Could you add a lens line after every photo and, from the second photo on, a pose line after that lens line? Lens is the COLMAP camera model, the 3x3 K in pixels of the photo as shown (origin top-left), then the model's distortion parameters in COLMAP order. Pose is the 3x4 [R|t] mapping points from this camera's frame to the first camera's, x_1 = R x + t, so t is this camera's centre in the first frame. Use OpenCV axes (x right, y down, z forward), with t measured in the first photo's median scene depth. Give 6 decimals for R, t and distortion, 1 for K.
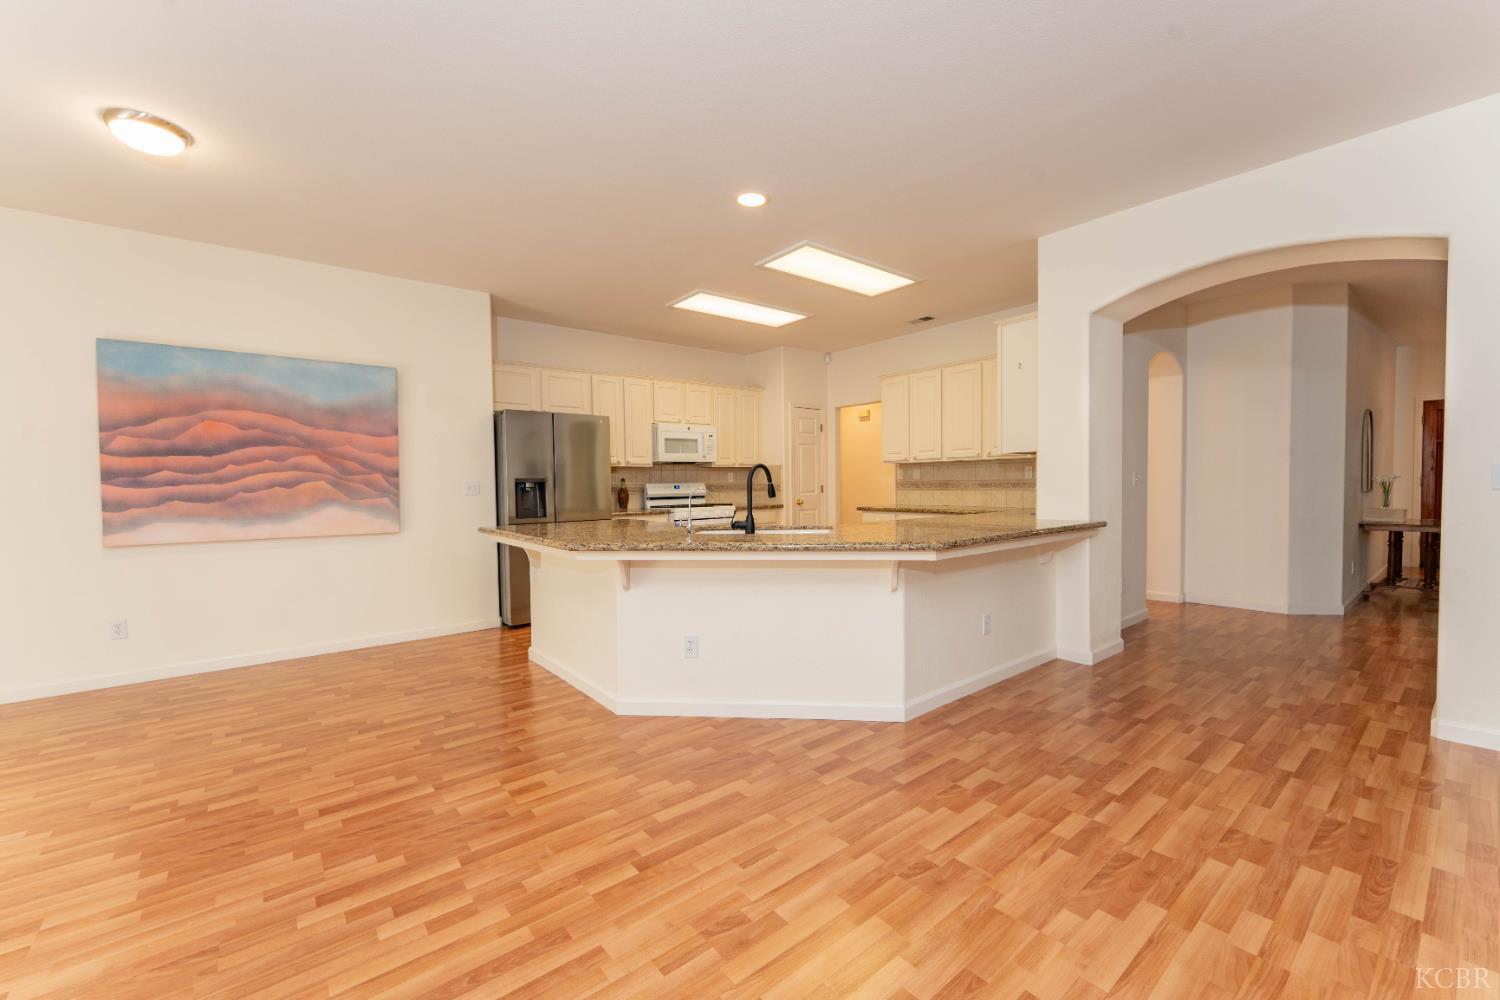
lens RADIAL K [[596.5, 0, 753.5], [0, 596.5, 503.7], [0, 0, 1]] dist [0.012276, -0.003953]
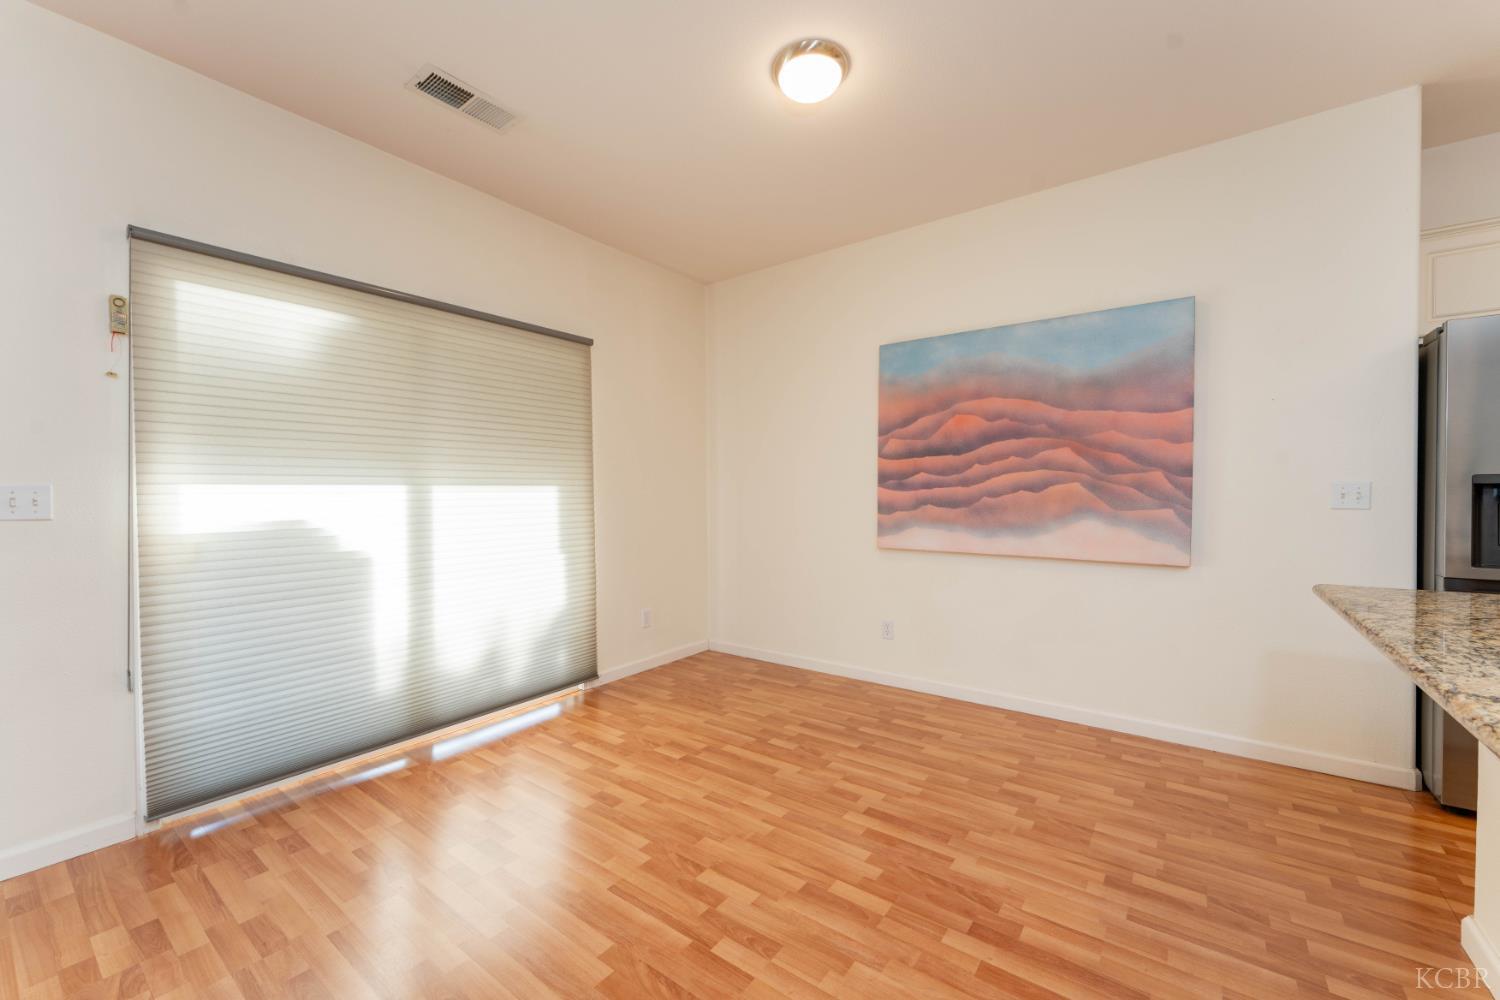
lens RADIAL K [[596.5, 0, 753.5], [0, 596.5, 503.7], [0, 0, 1]] dist [0.012276, -0.003953]
pose [[0.252646, 0.024349, -0.967252, -0.137335], [-0.036686, 0.999206, 0.015571, -0.010849], [0.966863, 0.031551, 0.253339, 0.497606]]
